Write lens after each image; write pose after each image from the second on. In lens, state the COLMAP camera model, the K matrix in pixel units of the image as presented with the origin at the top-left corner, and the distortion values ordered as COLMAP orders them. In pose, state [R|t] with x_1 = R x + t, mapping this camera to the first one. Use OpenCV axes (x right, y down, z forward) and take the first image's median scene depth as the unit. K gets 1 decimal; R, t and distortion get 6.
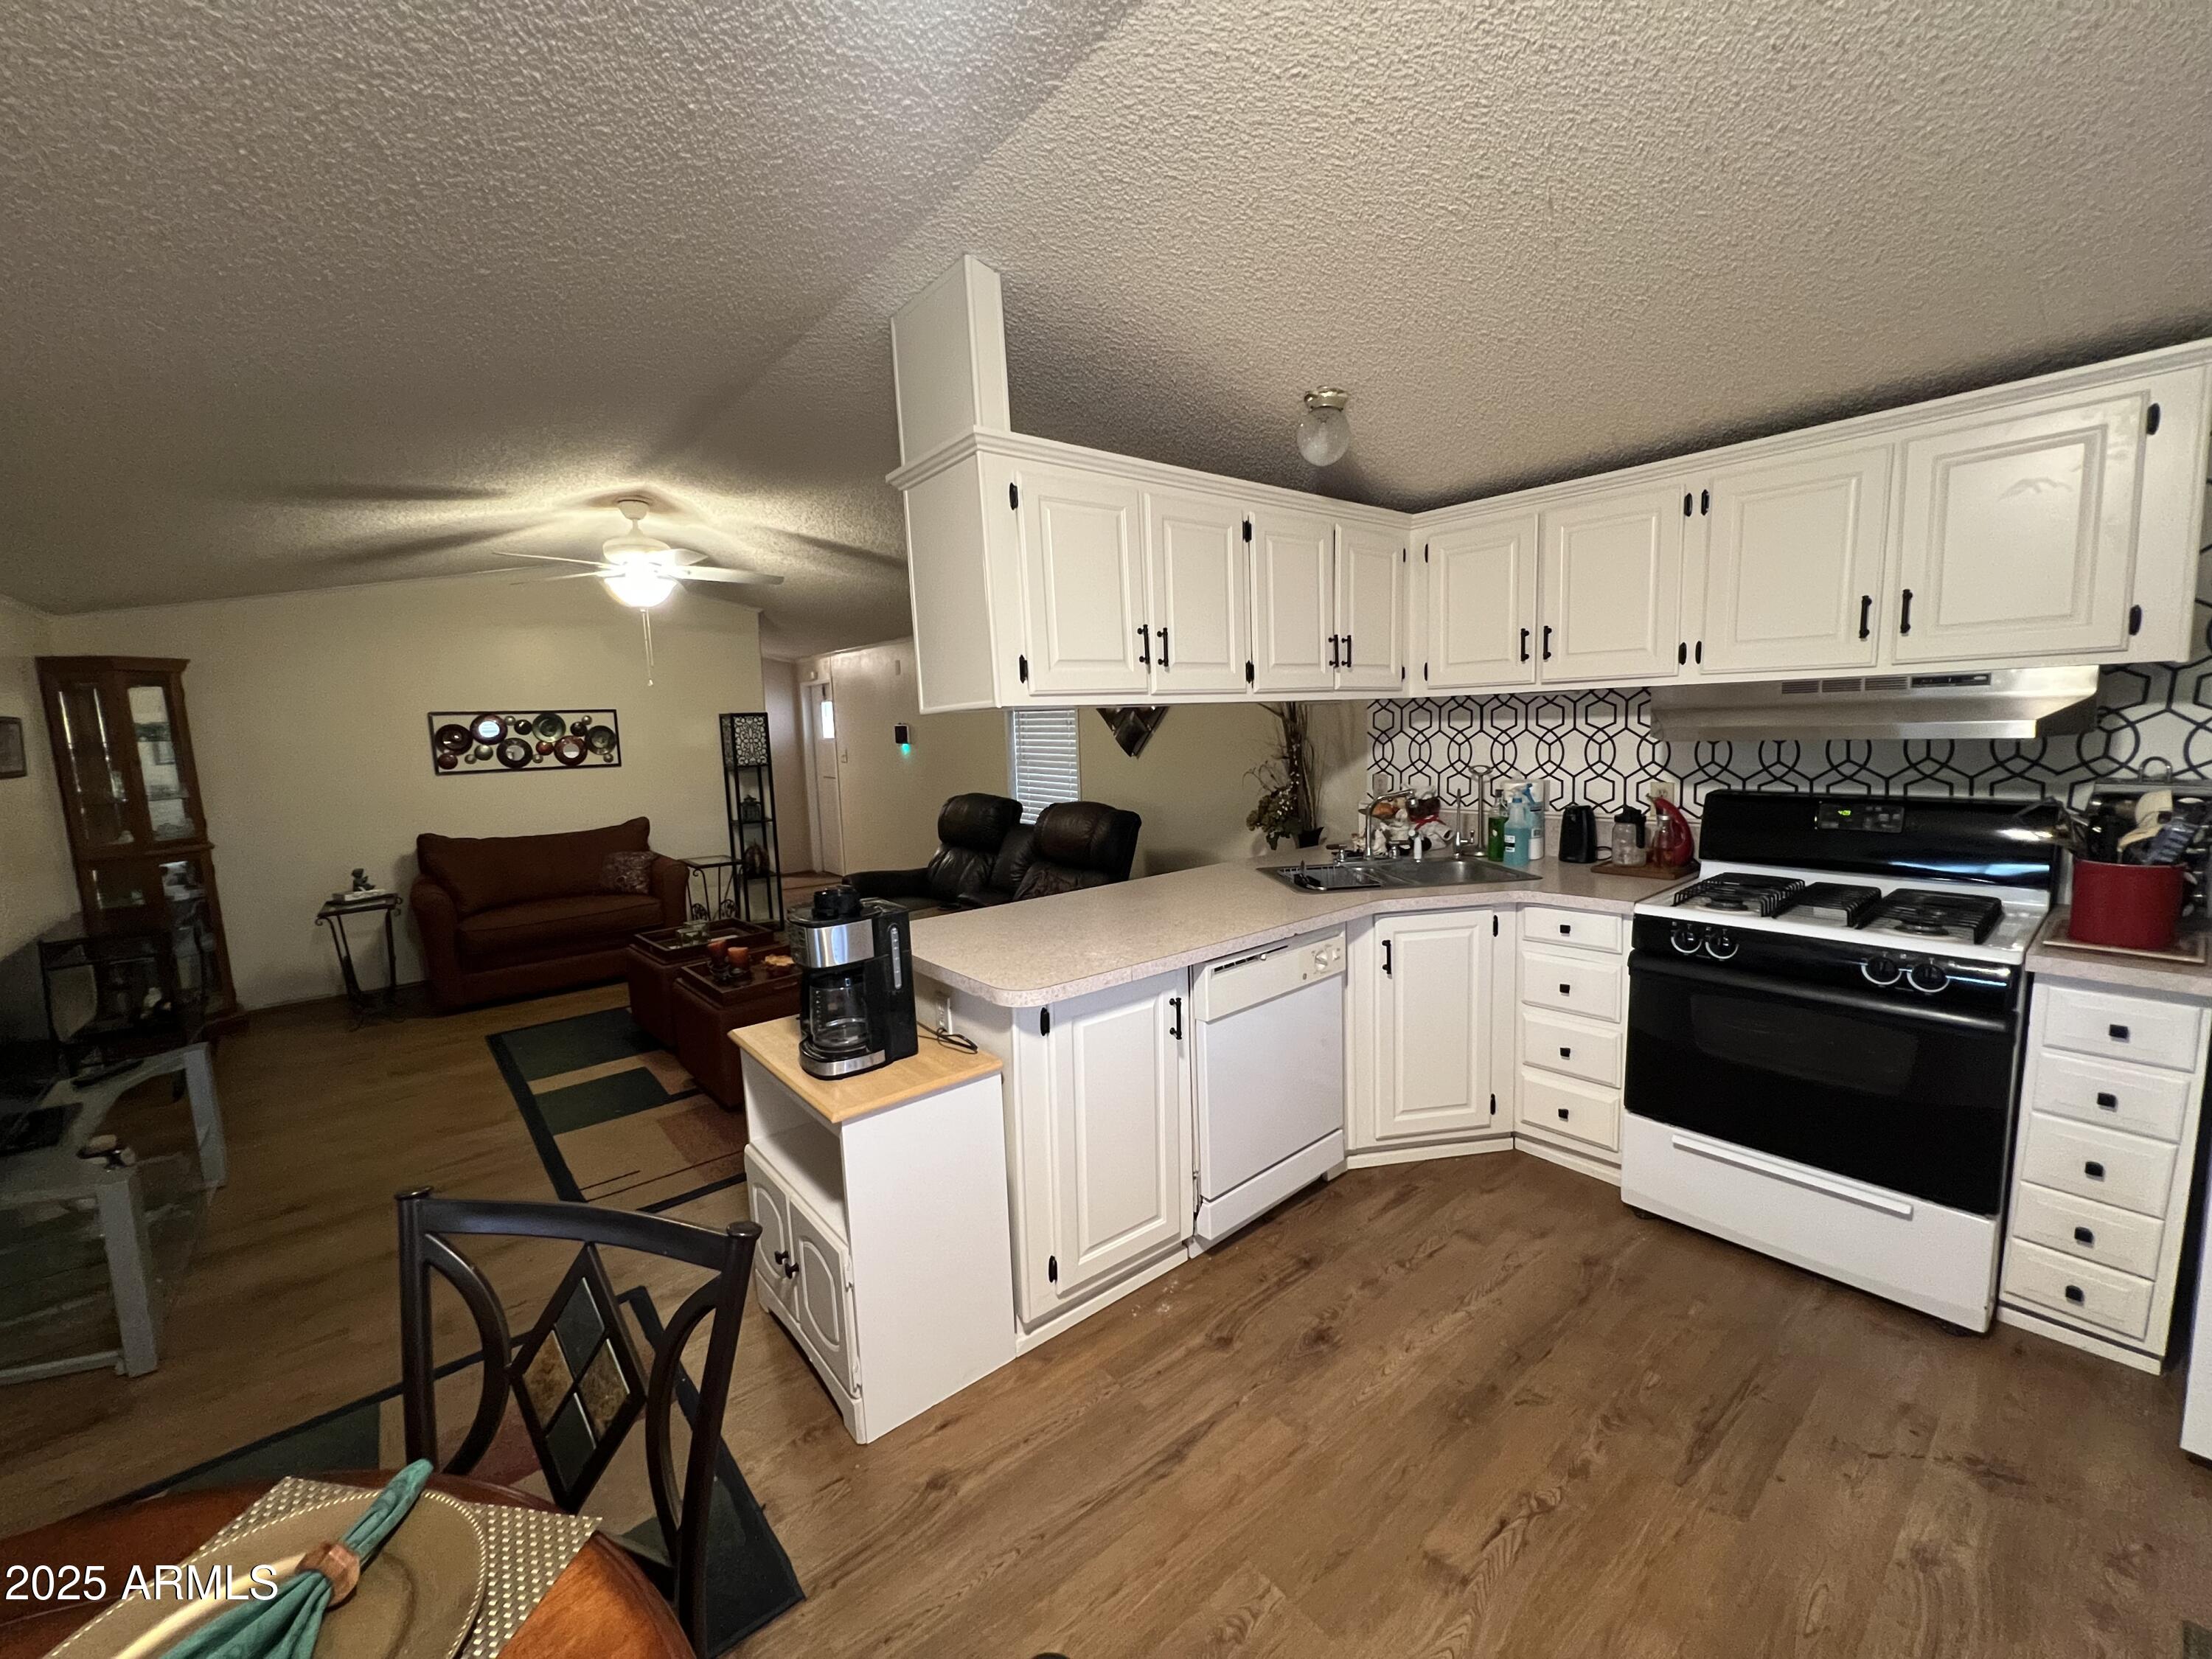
lens RADIAL K [[889.4, 0, 1092.7], [0, 889.4, 827.5], [0, 0, 1]] dist [-0.001385, 0.000013]
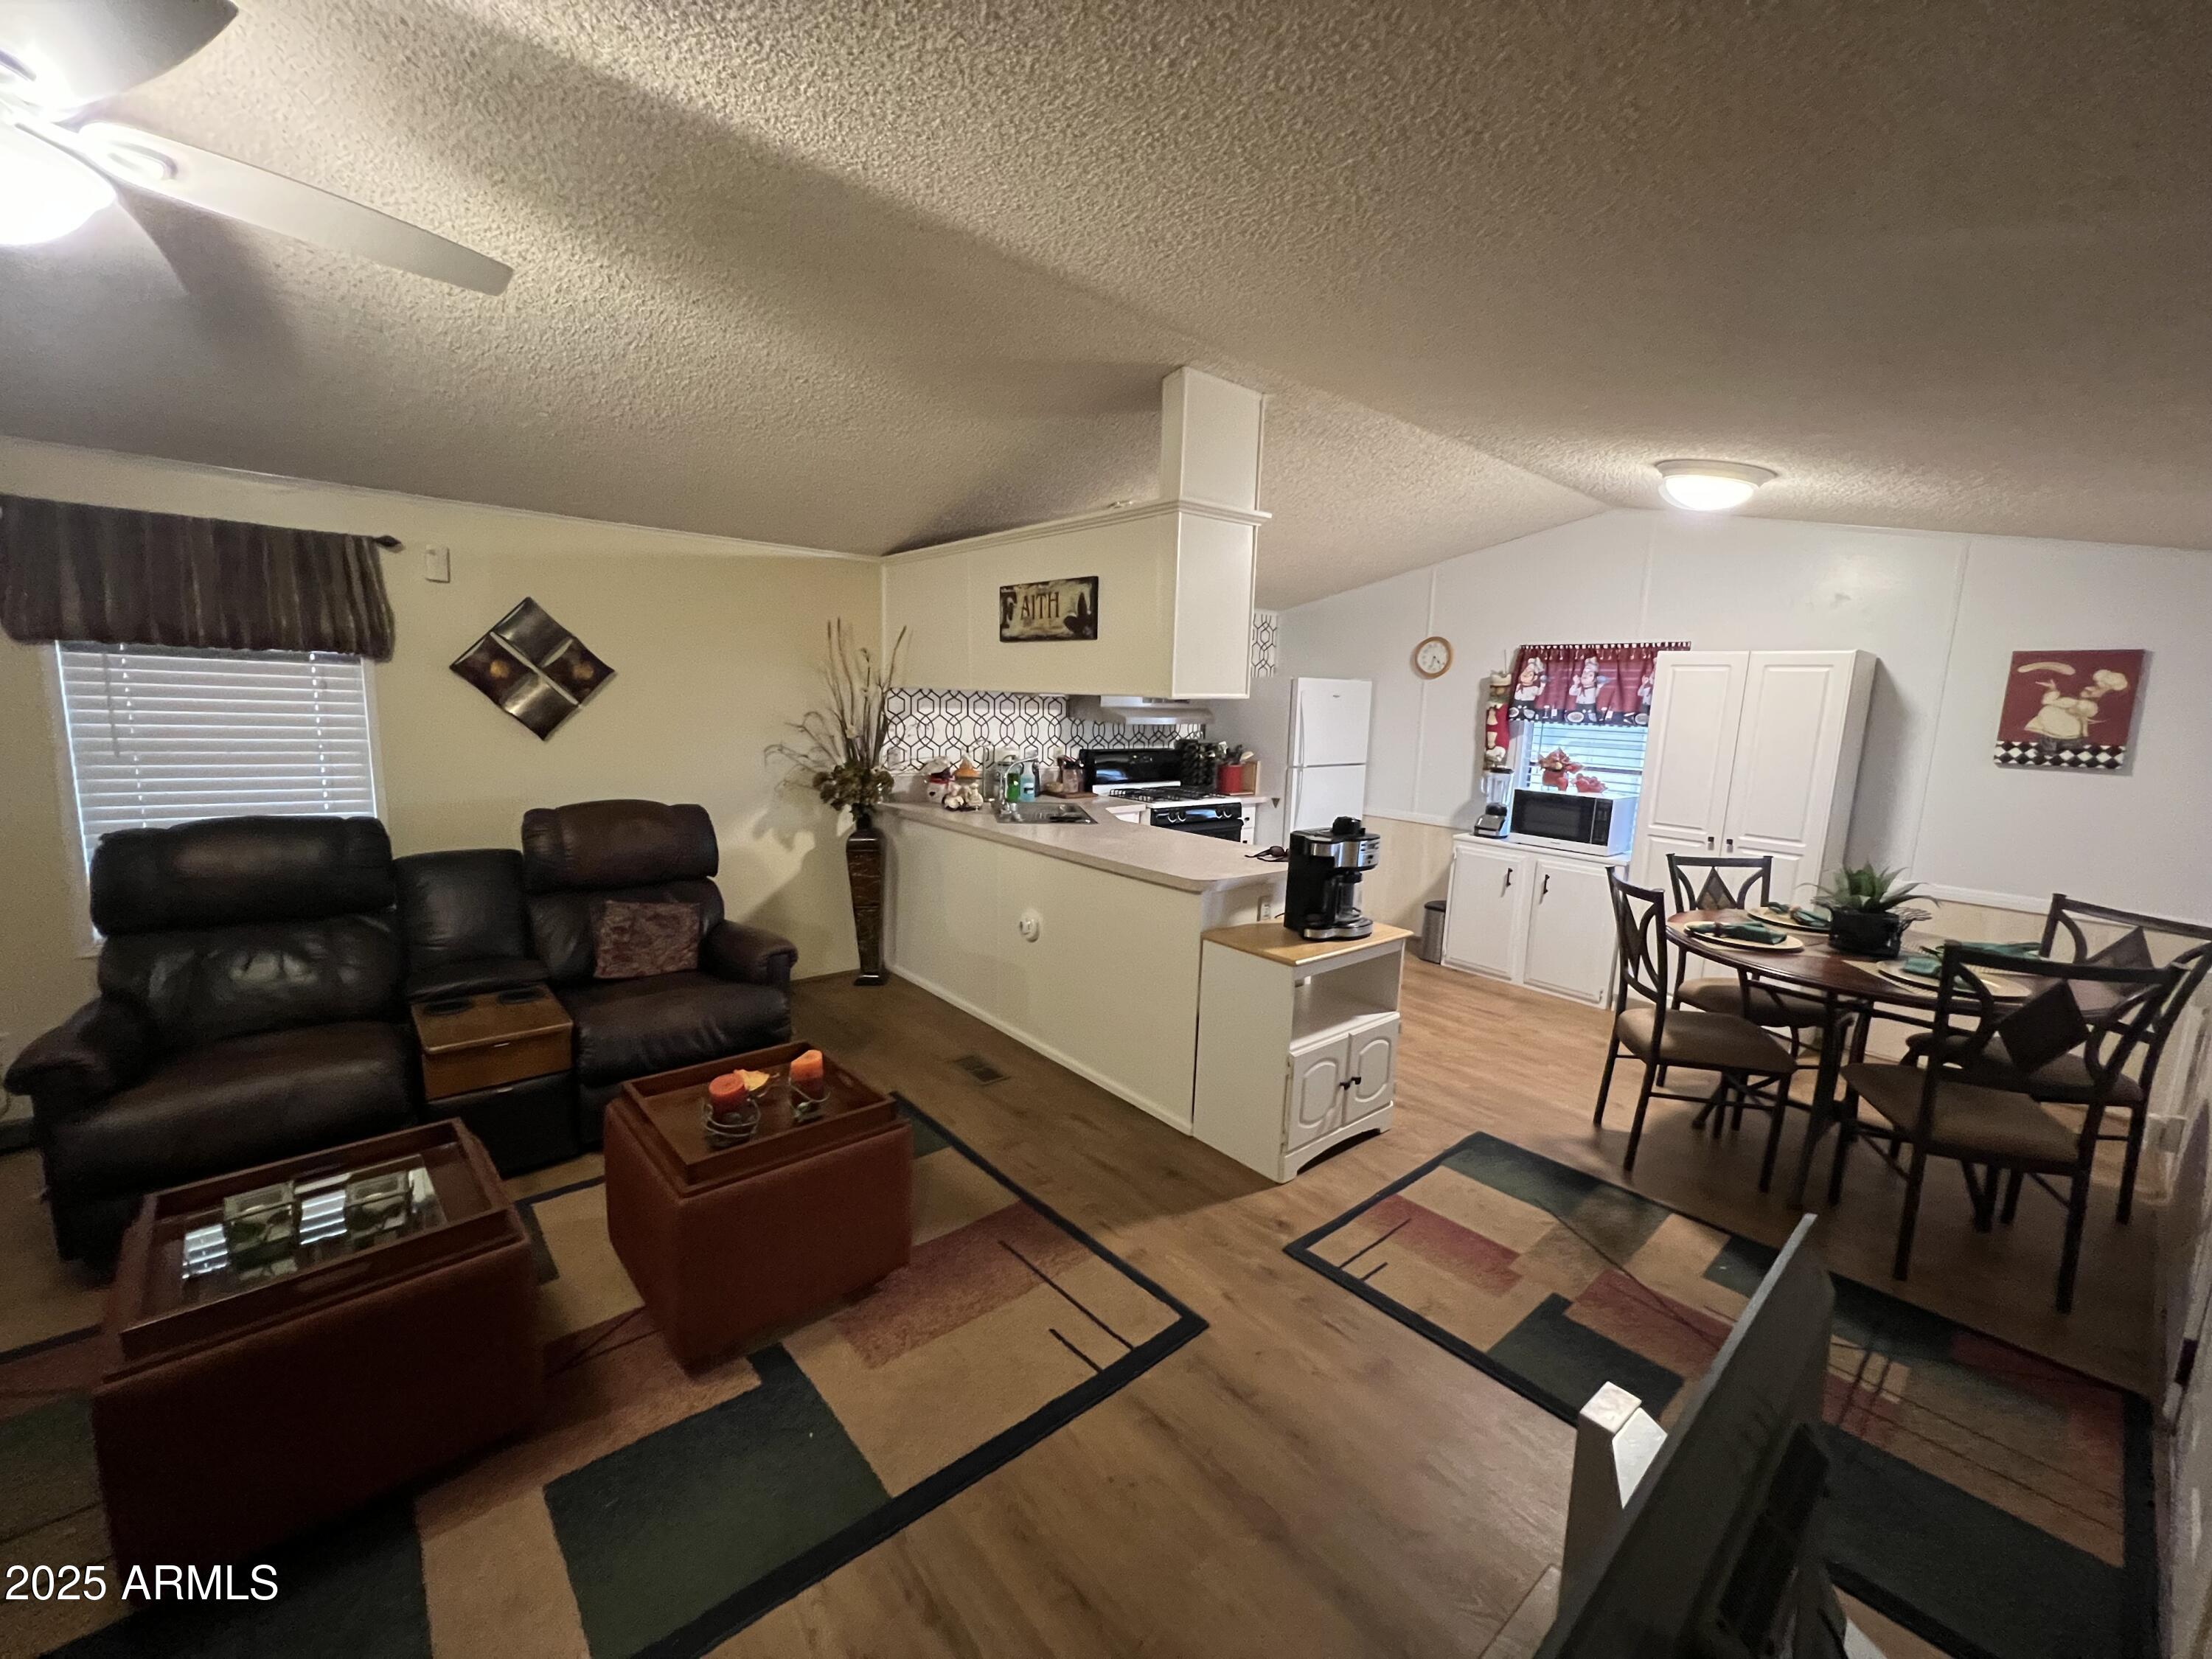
lens RADIAL K [[888.2, 0, 1101.7], [0, 888.2, 829.2], [0, 0, 1]] dist [-0.003422, 0.000600]
pose [[-0.019368, -0.112701, 0.993440, -1.015596], [0.089839, 0.989411, 0.113996, -0.071171], [-0.995768, 0.091458, -0.009038, 0.810289]]
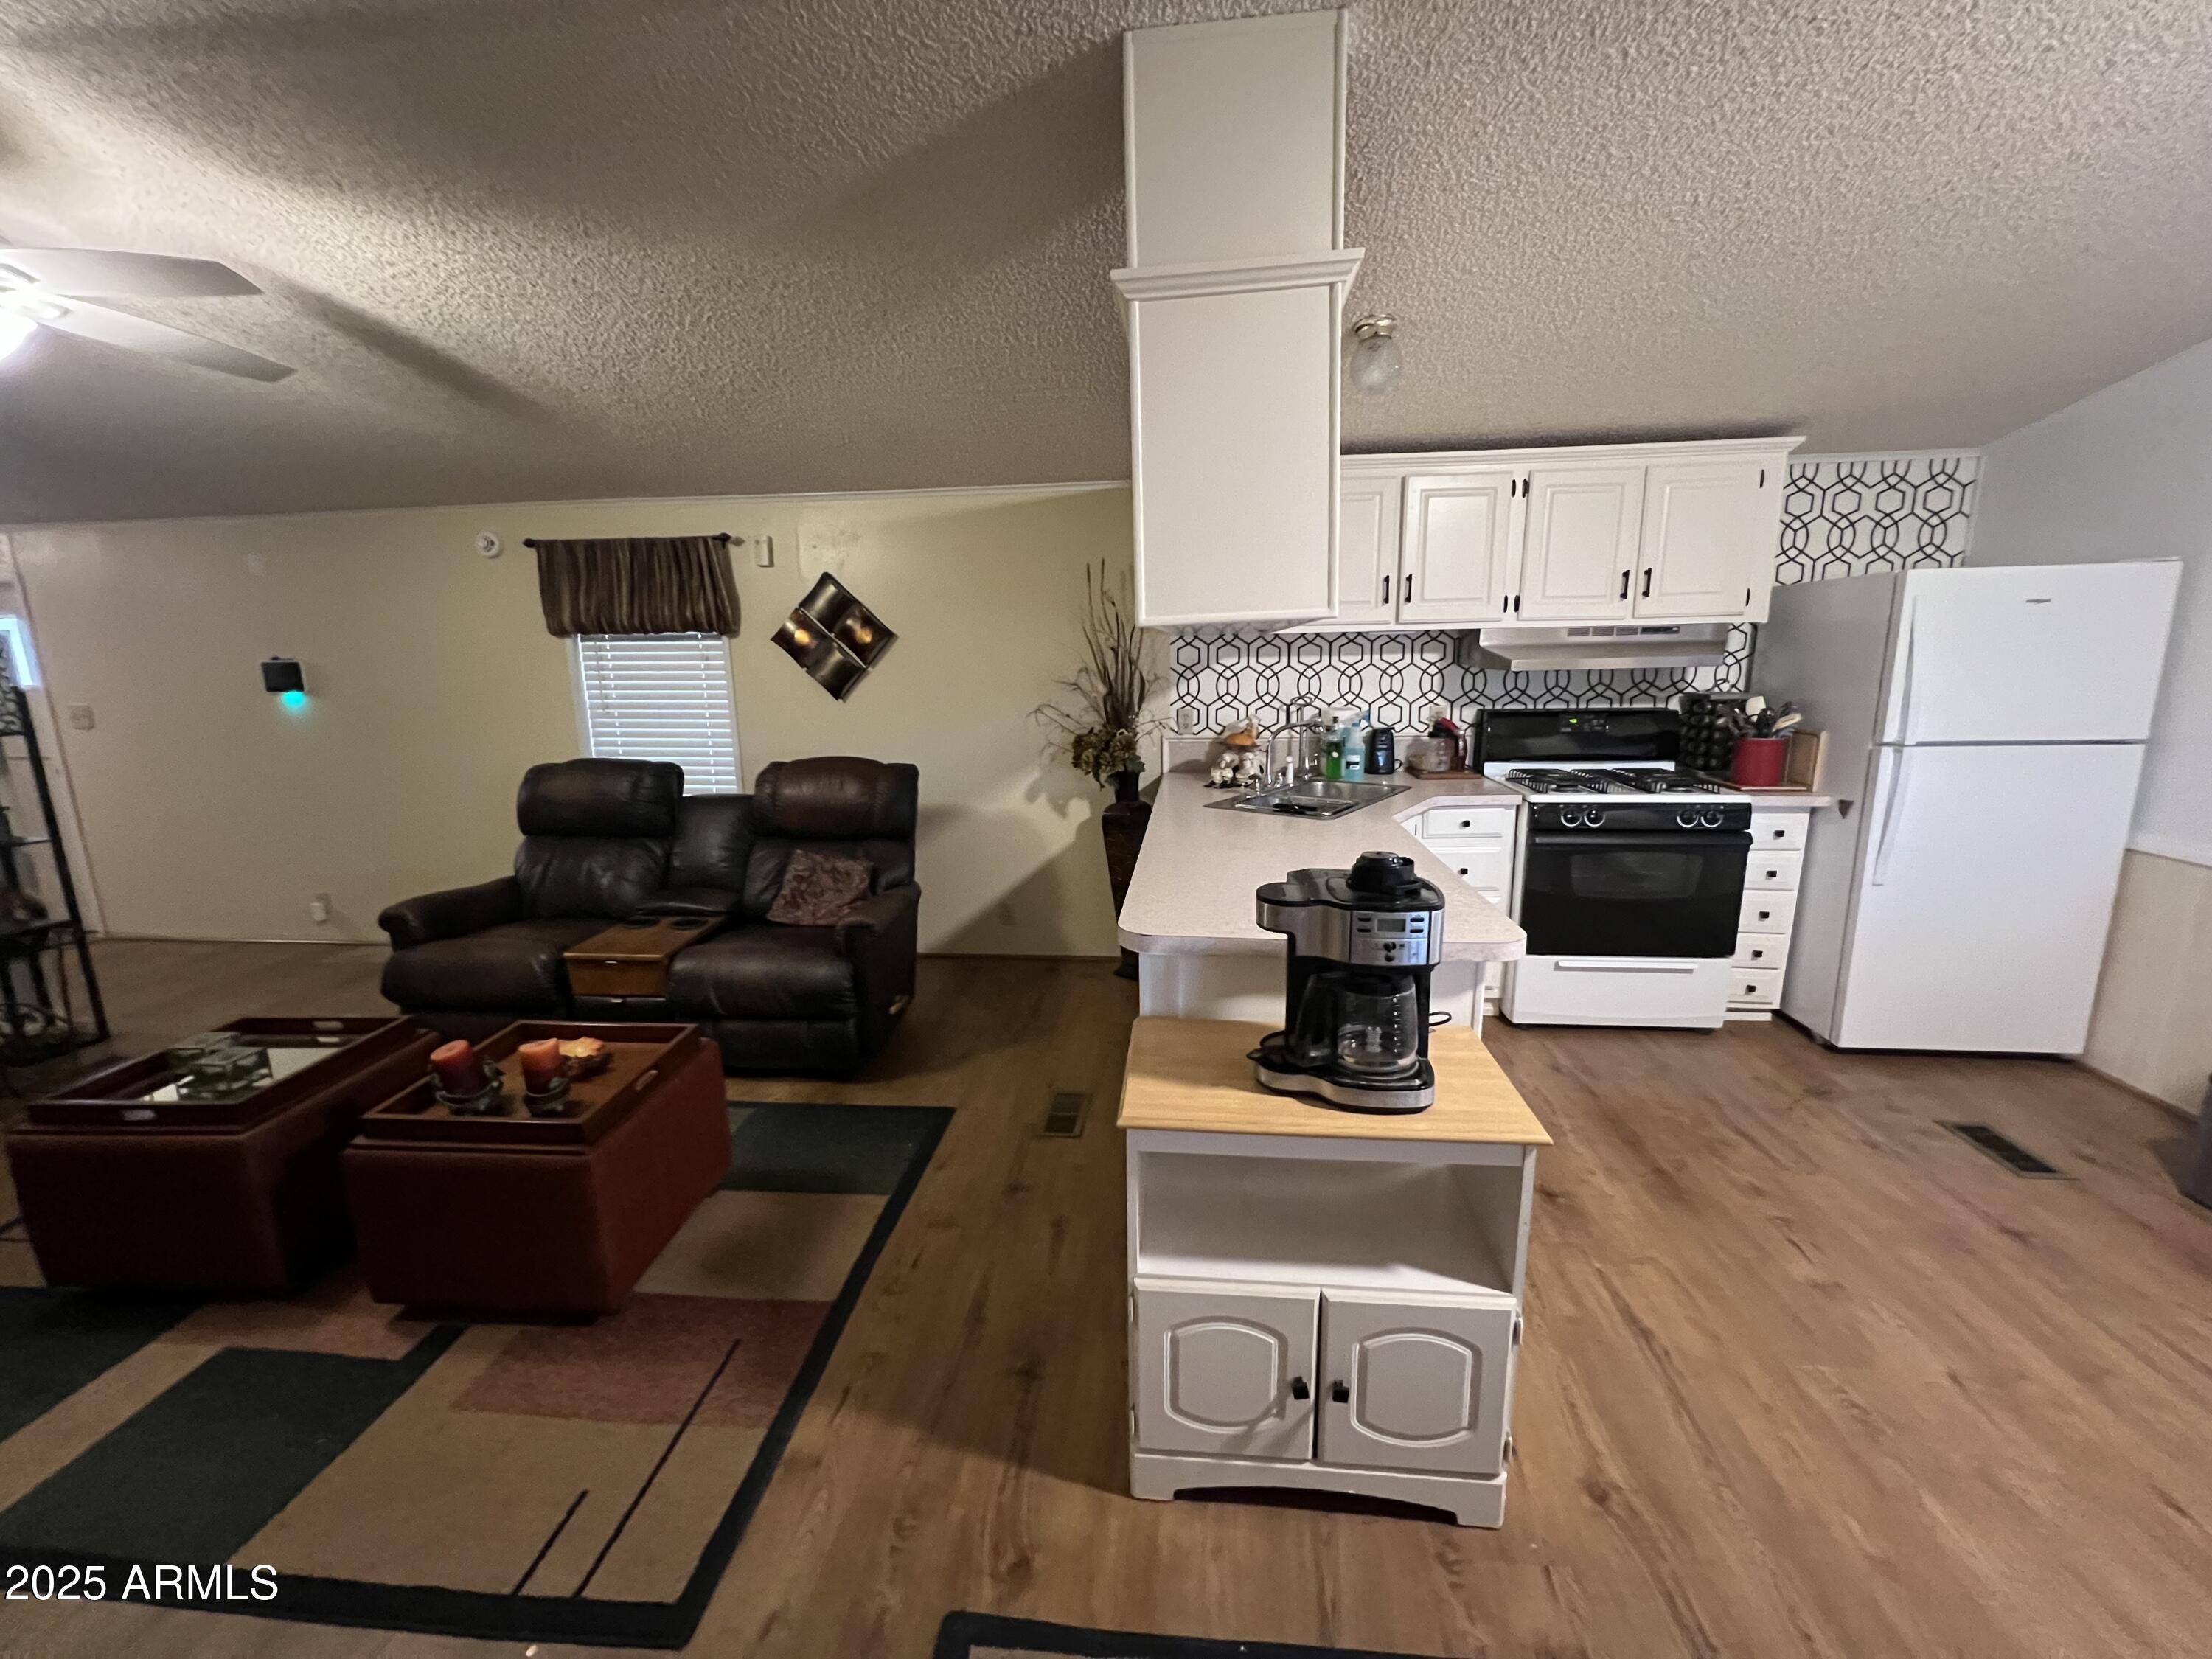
lens RADIAL K [[889.4, 0, 1103.5], [0, 889.4, 828.9], [0, 0, 1]] dist [-0.001385, 0.000013]
pose [[0.708060, -0.116812, 0.696423, -0.534626], [0.078570, 0.993132, 0.086697, -0.020000], [-0.701767, -0.006668, 0.712375, 0.360045]]
